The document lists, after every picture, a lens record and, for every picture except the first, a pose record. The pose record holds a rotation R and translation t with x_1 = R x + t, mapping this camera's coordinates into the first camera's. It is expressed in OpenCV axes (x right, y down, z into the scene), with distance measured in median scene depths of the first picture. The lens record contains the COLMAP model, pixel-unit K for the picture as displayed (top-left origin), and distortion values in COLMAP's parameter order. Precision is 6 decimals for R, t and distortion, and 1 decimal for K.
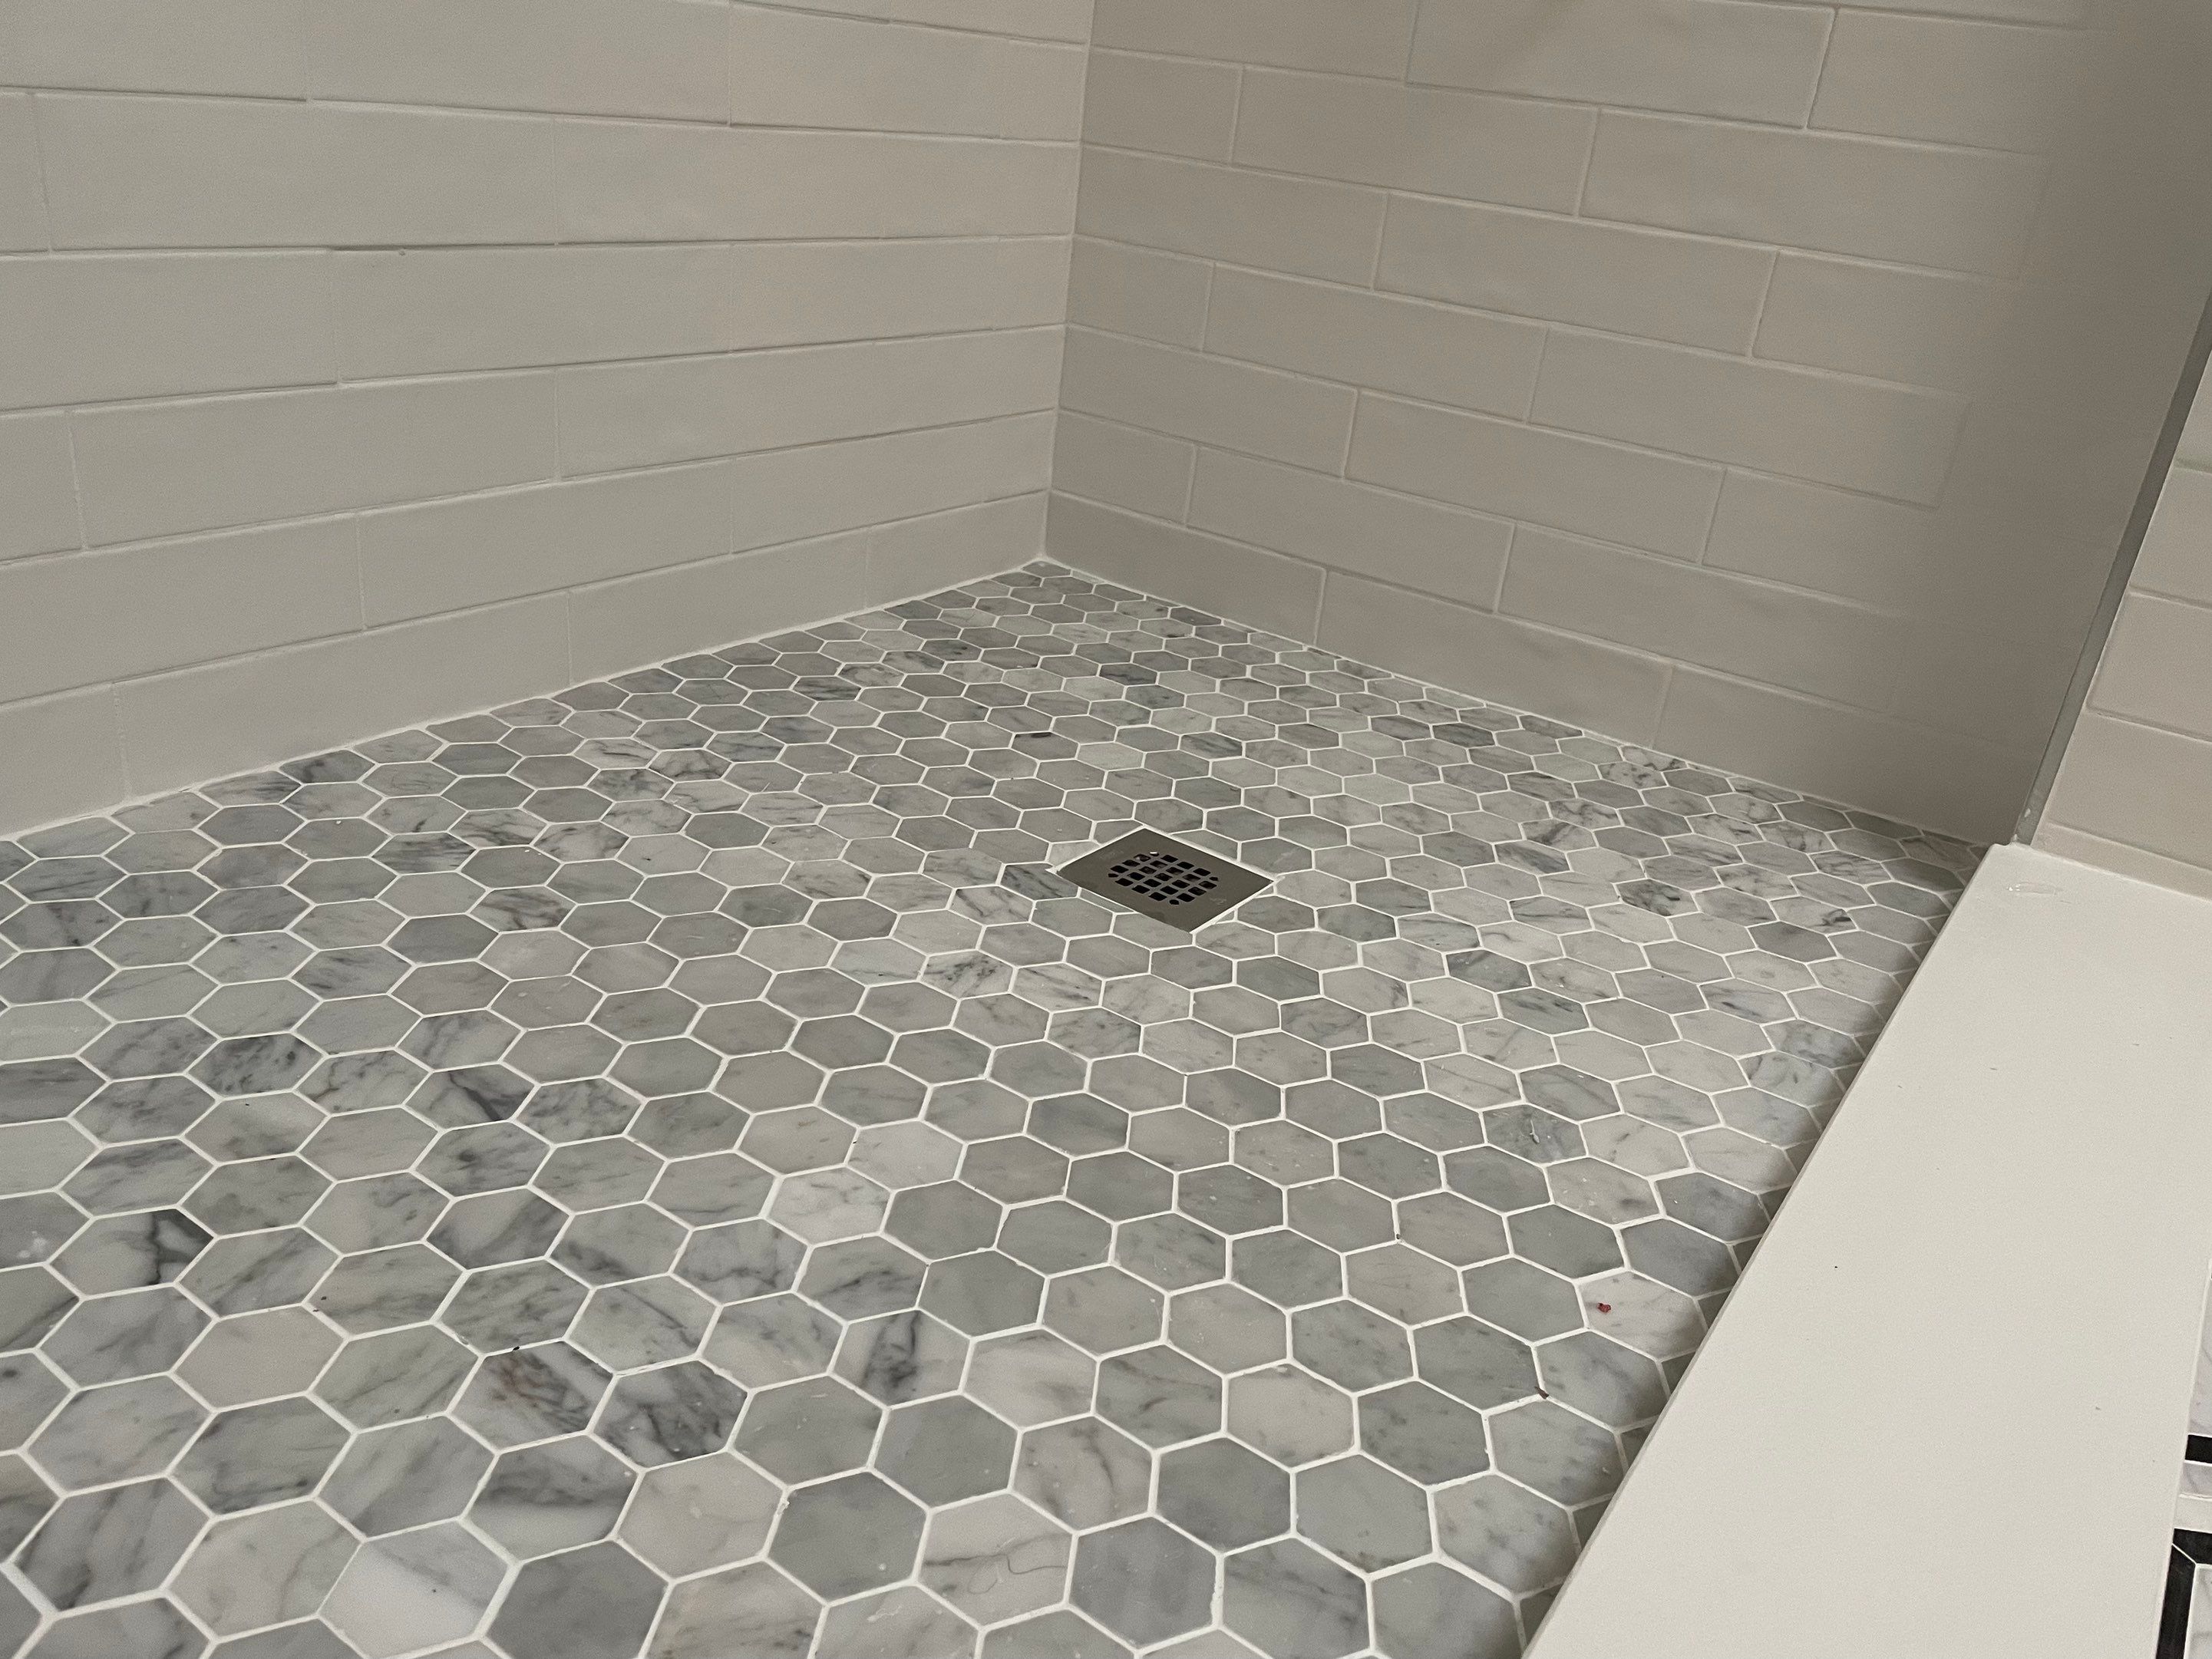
lens RADIAL K [[1657.3, 0, 1106.0], [0, 1657.3, 829.5], [0, 0, 1]] dist [0.118691, -0.172351]
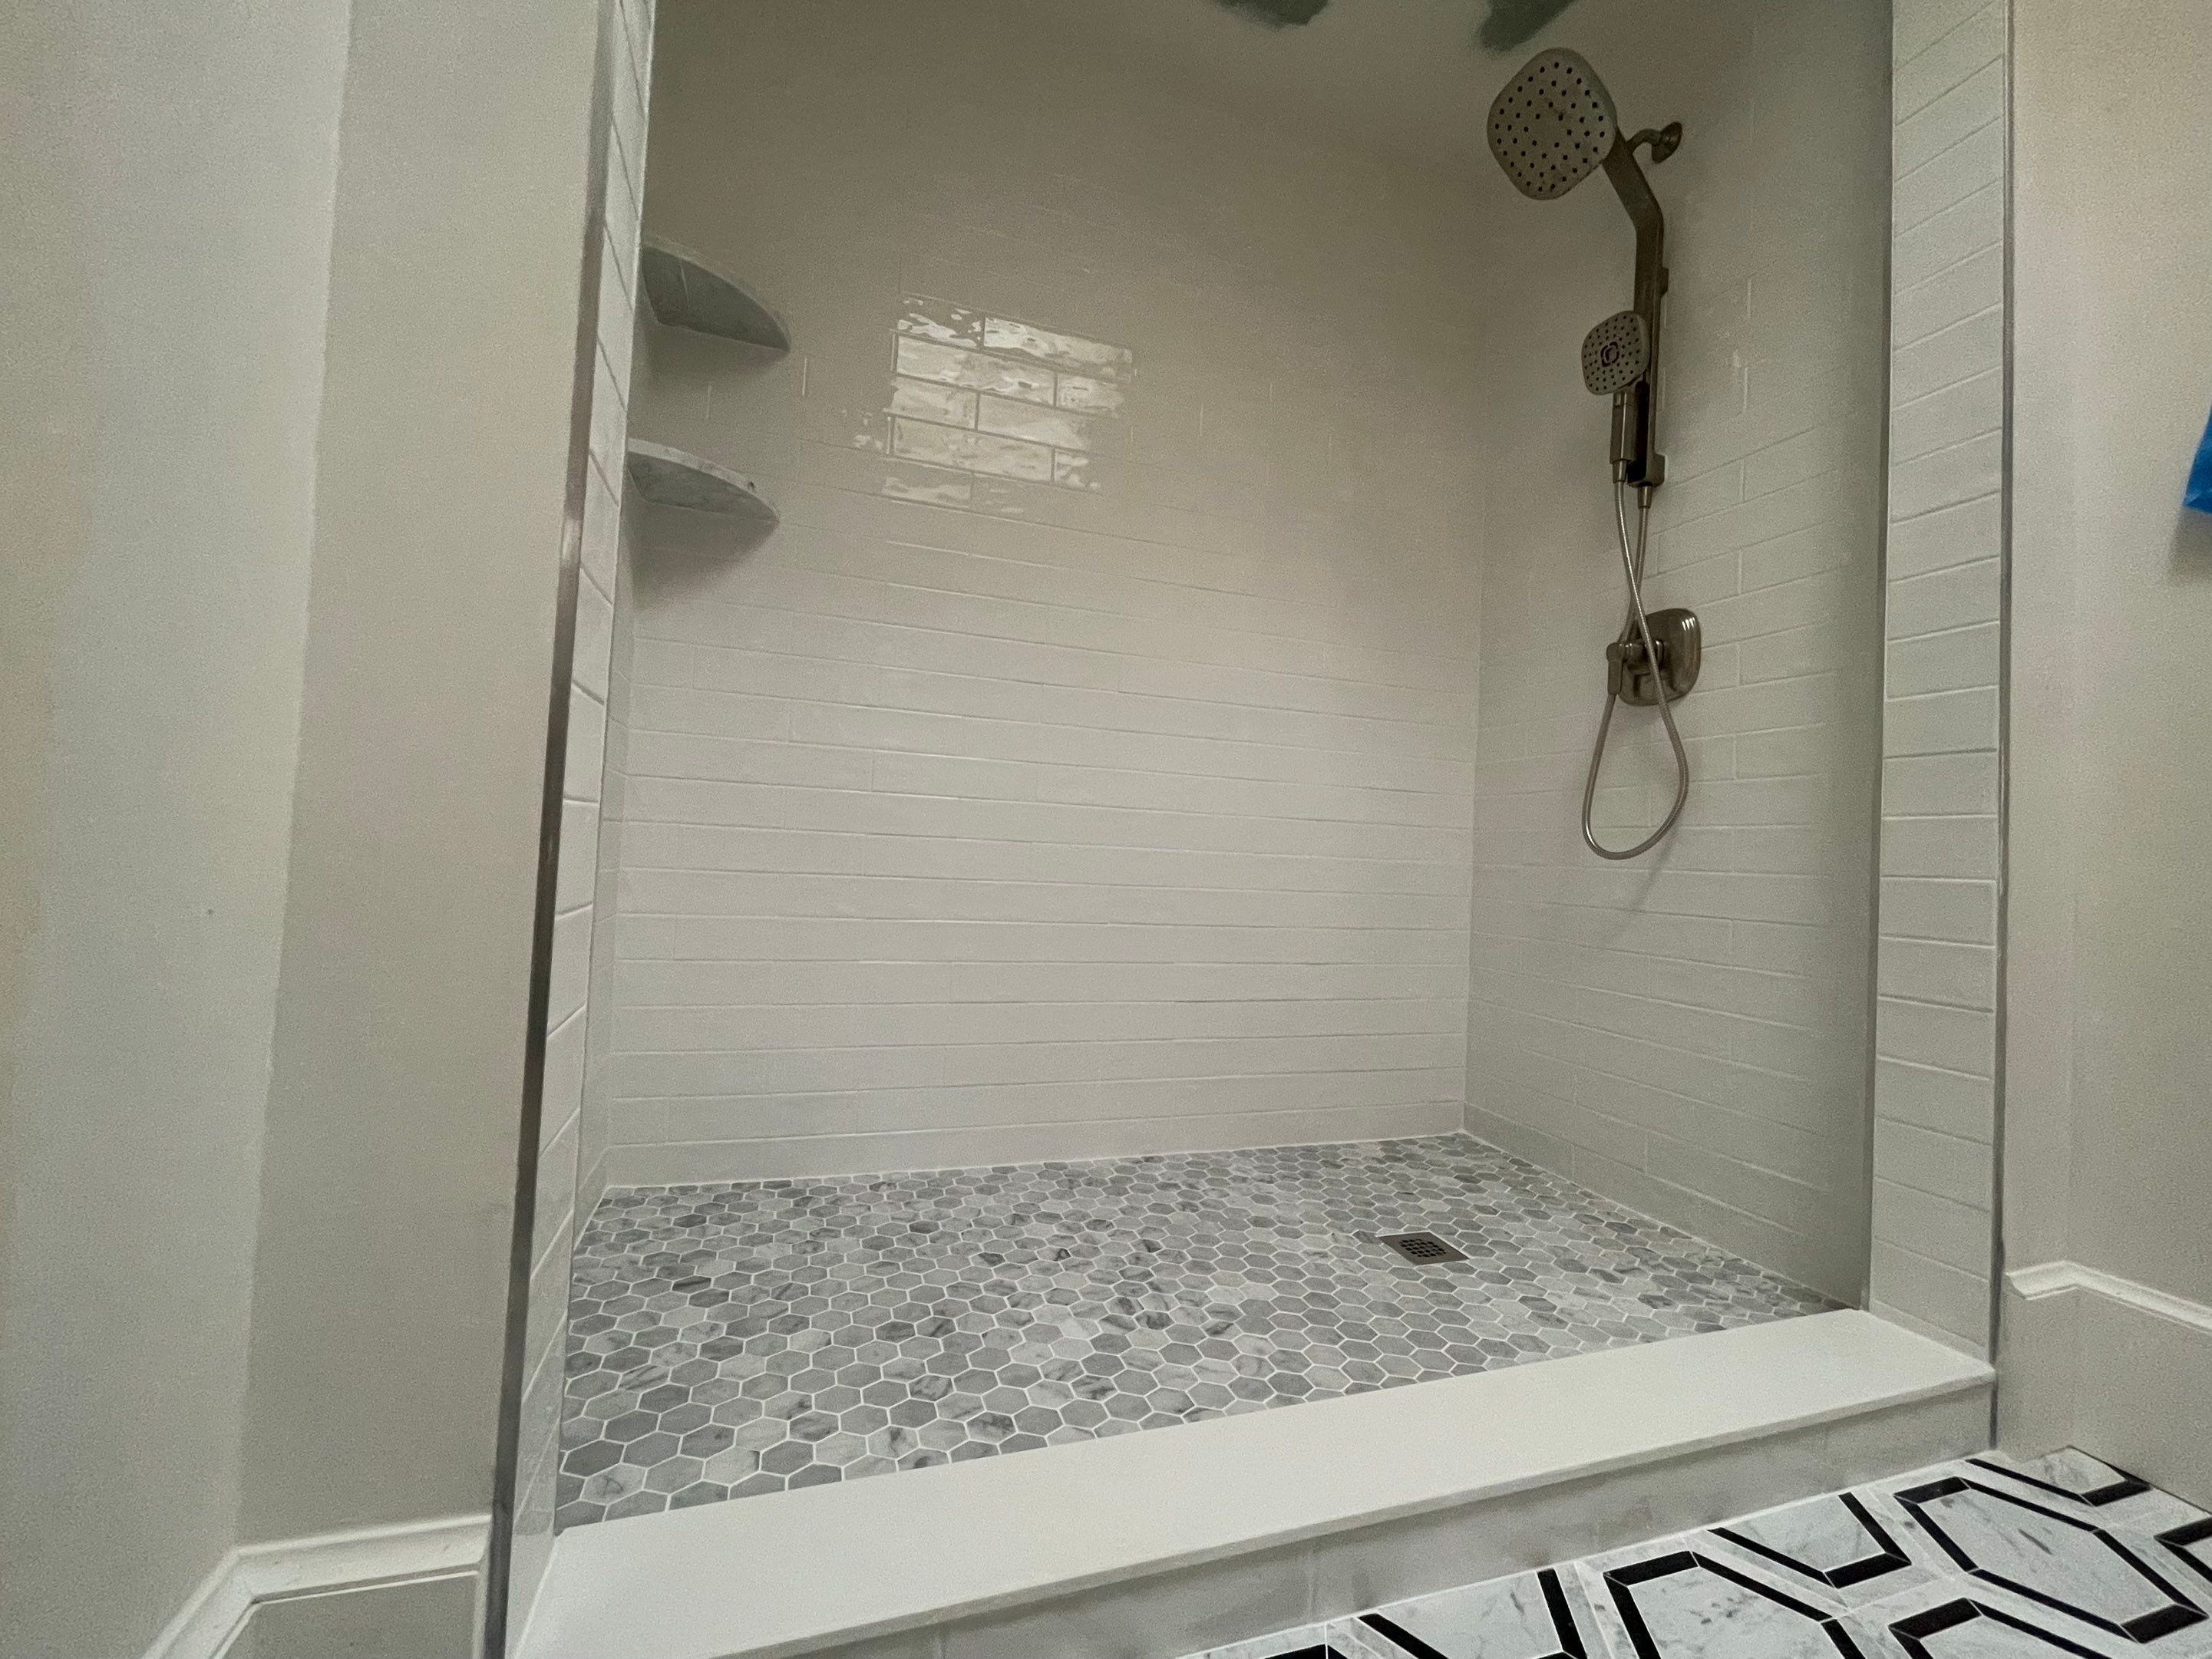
lens RADIAL K [[901.0, 0, 1106.0], [0, 901.0, 829.5], [0, 0, 1]] dist [-0.009951, 0.006773]
pose [[0.806417, -0.087912, -0.584776, 0.525831], [-0.207503, 0.883940, -0.419037, 0.146318], [0.553746, 0.459261, 0.694583, -0.527566]]
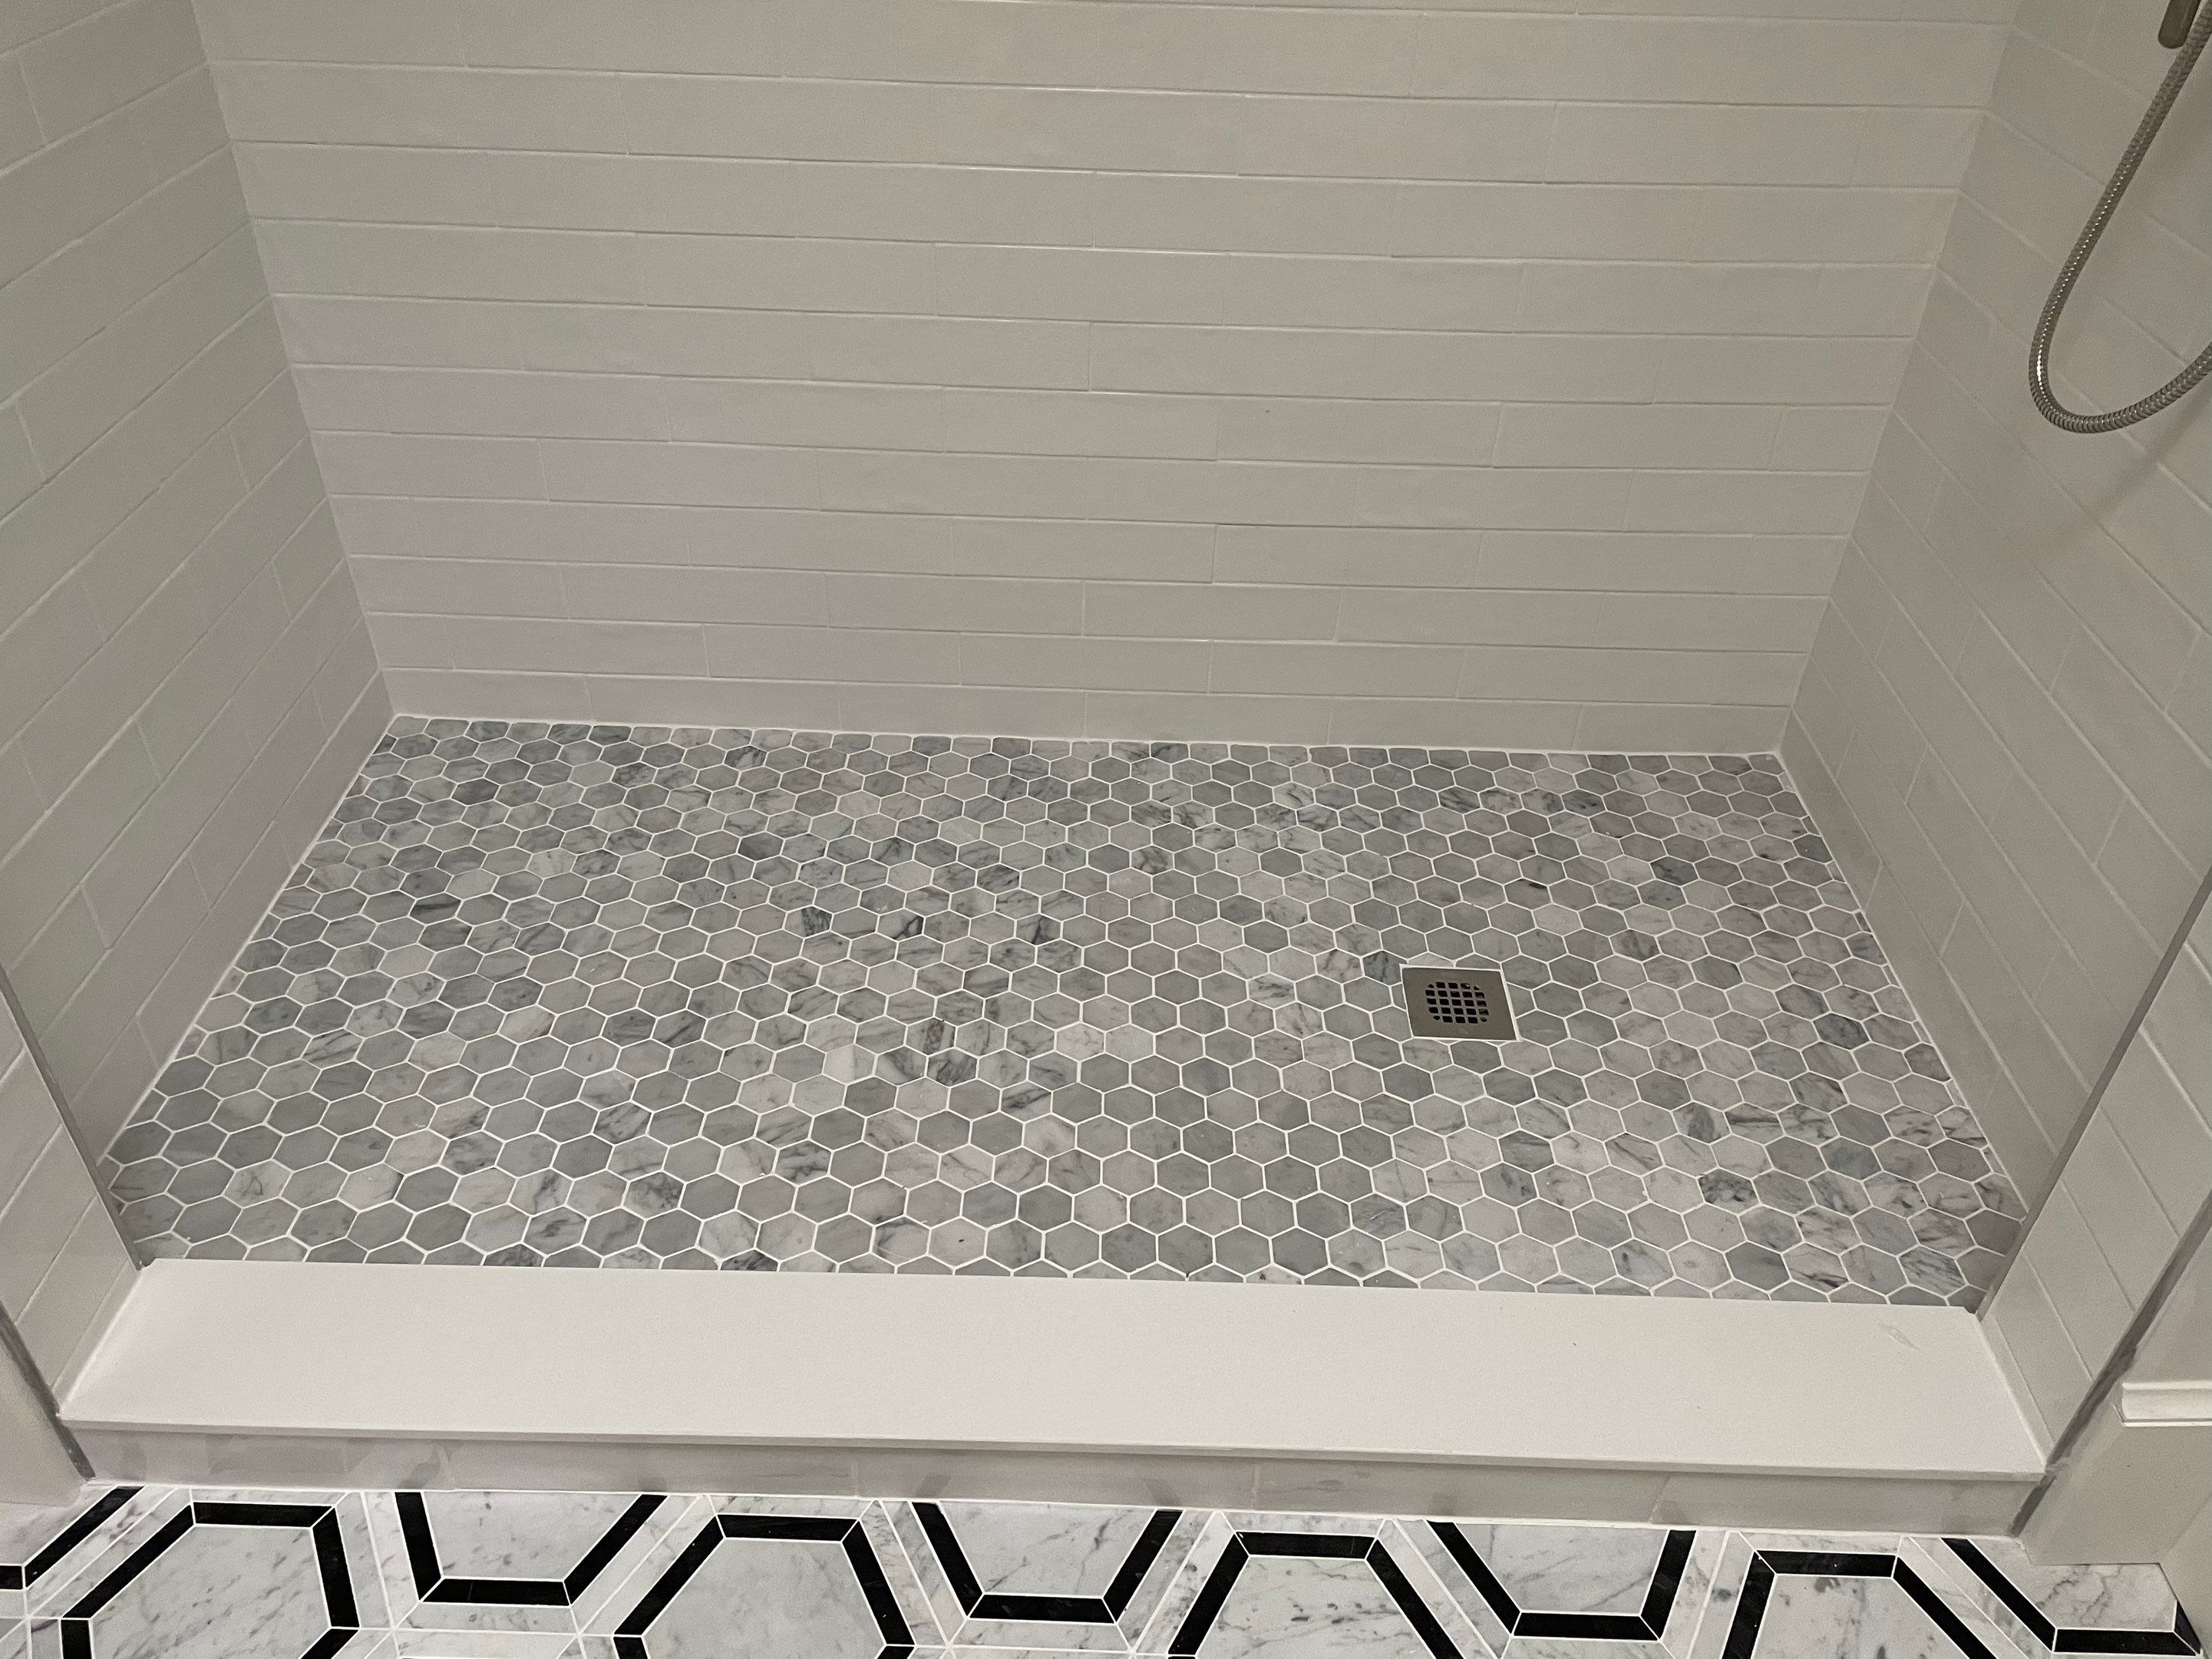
lens RADIAL K [[1657.3, 0, 1106.0], [0, 1657.3, 829.5], [0, 0, 1]] dist [0.118691, -0.172351]
pose [[0.559628, 0.415042, -0.717326, 0.993704], [-0.307763, 0.907741, 0.285111, -0.510710], [0.769479, 0.061211, 0.635732, -0.330962]]
